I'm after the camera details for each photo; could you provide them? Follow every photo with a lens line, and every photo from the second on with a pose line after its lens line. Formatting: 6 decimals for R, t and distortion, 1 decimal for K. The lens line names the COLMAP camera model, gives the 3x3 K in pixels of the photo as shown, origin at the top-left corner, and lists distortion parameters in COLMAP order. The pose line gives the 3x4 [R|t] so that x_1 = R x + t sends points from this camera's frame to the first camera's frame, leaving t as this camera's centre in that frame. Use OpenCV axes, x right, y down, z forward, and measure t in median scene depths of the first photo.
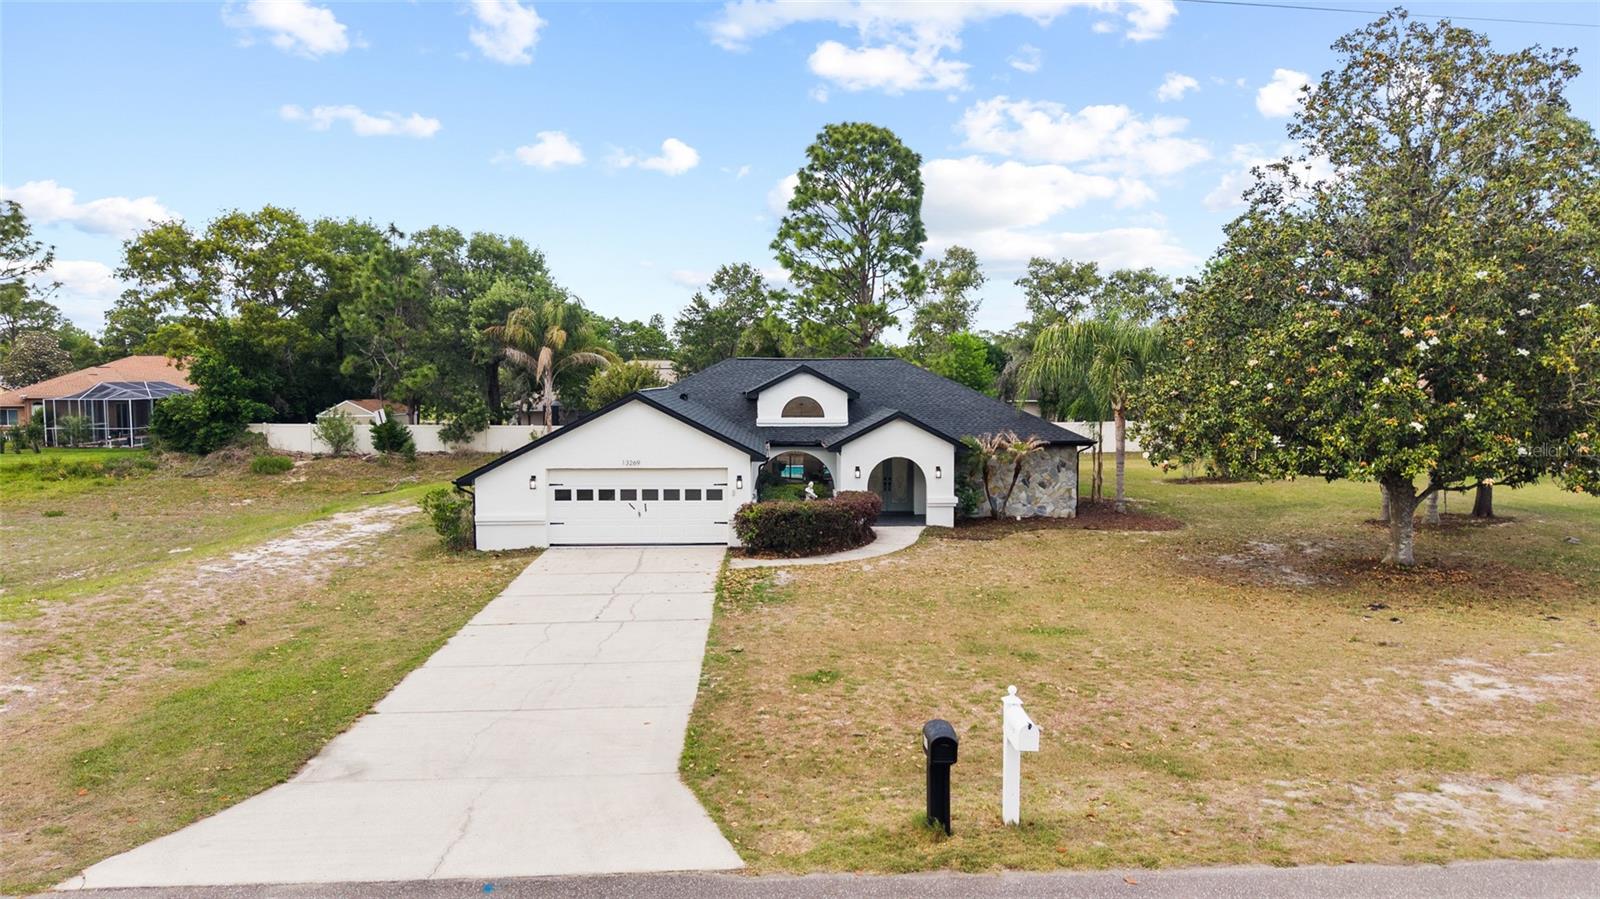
lens RADIAL K [[1070.1, 0, 800.0], [0, 1070.1, 449.5], [0, 0, 1]] dist [-0.001600, -0.002730]
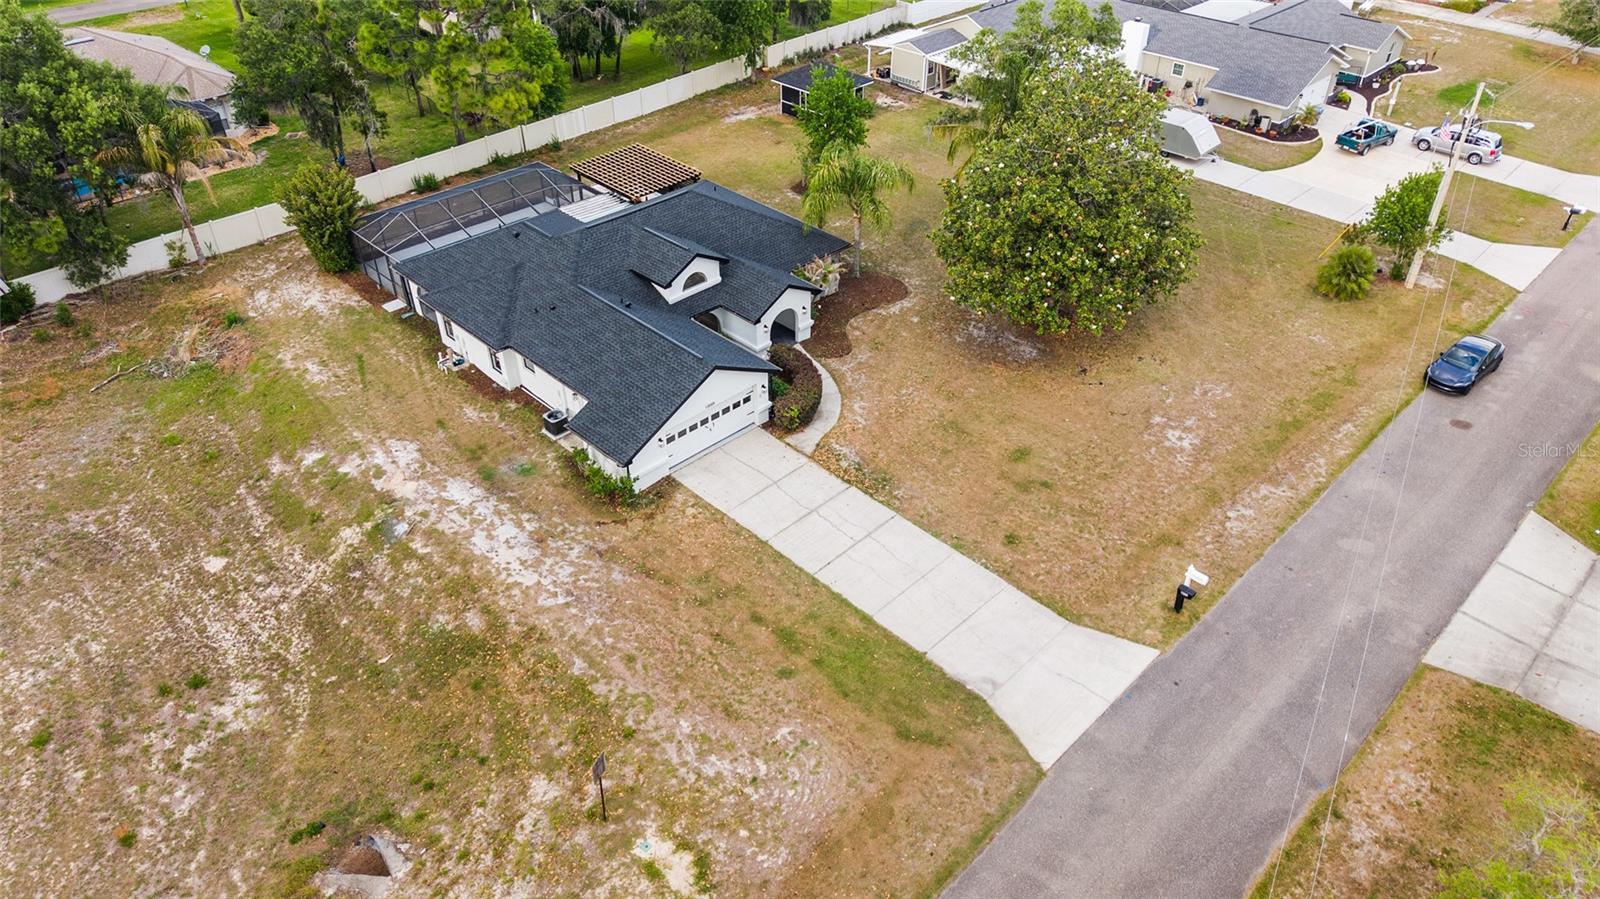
lens RADIAL K [[1070.1, 0, 800.0], [0, 1070.1, 449.5], [0, 0, 1]] dist [-0.001600, -0.002730]
pose [[0.736755, -0.402635, 0.543211, -1.598624], [0.049975, 0.833604, 0.550097, -1.330854], [-0.674311, -0.378140, 0.634283, -0.088494]]
